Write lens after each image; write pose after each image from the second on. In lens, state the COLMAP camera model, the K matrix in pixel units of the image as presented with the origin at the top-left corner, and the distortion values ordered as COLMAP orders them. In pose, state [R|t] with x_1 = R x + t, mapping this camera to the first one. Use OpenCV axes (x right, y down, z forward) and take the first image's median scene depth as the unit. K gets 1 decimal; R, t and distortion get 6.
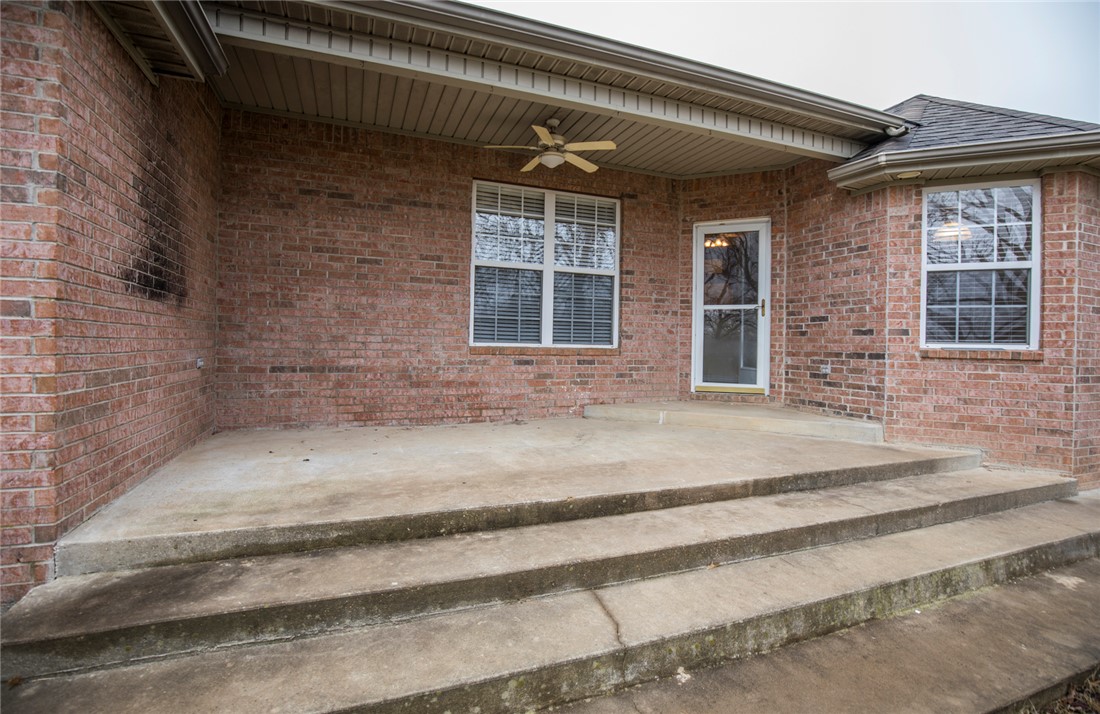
lens RADIAL K [[504.5, 0, 563.7], [0, 504.5, 351.1], [0, 0, 1]] dist [-0.027018, 0.000119]
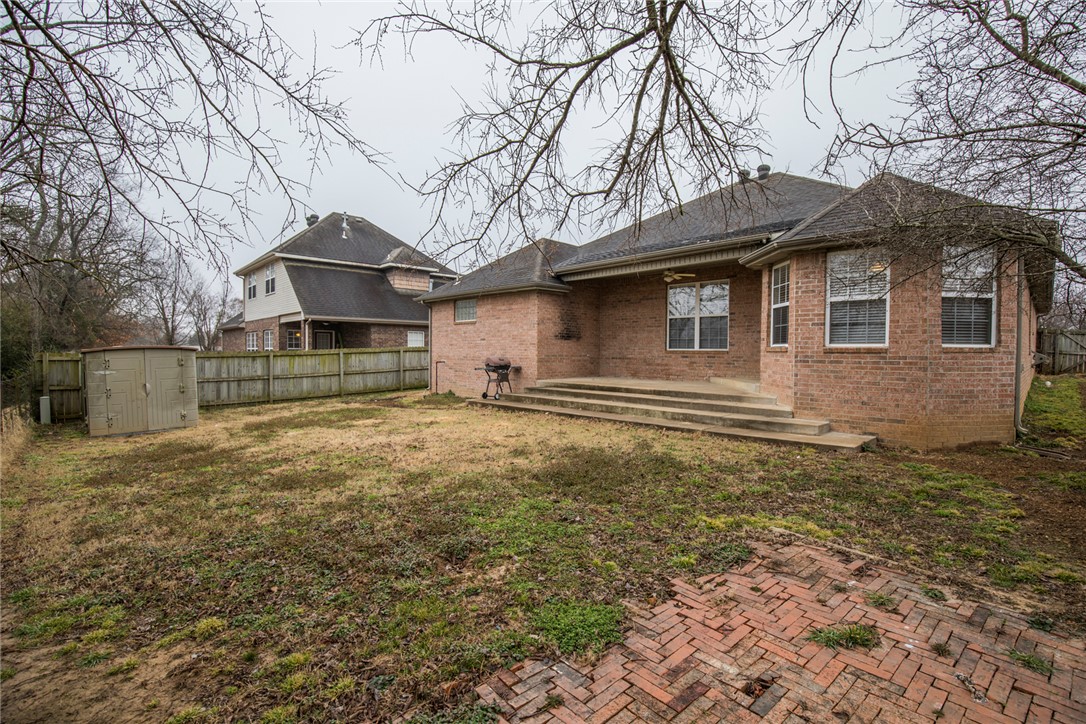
lens RADIAL K [[500.2, 0, 551.6], [0, 500.2, 363.1], [0, 0, 1]] dist [-0.035840, 0.006063]
pose [[0.418373, 0.008693, -0.908234, 1.944289], [-0.011237, 0.999927, 0.004394, 0.052287], [0.908206, 0.008368, 0.418440, -0.620595]]
